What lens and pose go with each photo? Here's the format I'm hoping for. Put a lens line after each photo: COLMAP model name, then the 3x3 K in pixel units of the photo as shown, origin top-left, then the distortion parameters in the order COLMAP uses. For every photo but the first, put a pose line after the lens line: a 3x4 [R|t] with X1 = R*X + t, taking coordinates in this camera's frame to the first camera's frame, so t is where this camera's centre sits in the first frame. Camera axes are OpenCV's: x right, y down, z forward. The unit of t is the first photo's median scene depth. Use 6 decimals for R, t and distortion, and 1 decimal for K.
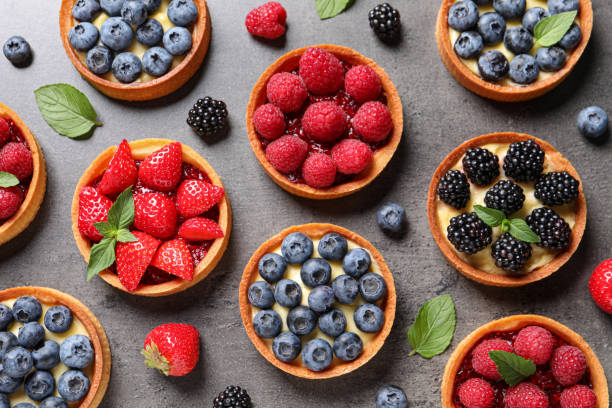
lens RADIAL K [[1015.8, 0, 306.0], [0, 1015.8, 204.0], [0, 0, 1]] dist [-0.005460, 0.223427]
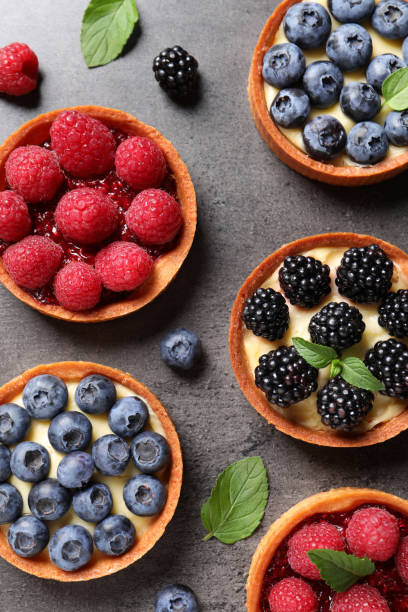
lens RADIAL K [[1015.8, 0, 204.0], [0, 1015.8, 306.0], [0, 0, 1]] dist [-0.005460, 0.223427]
pose [[0.999848, 0.001126, 0.017374, 0.090869], [-0.002453, 0.997062, 0.076561, -0.075307], [-0.017236, -0.076592, 0.996913, 0.293889]]
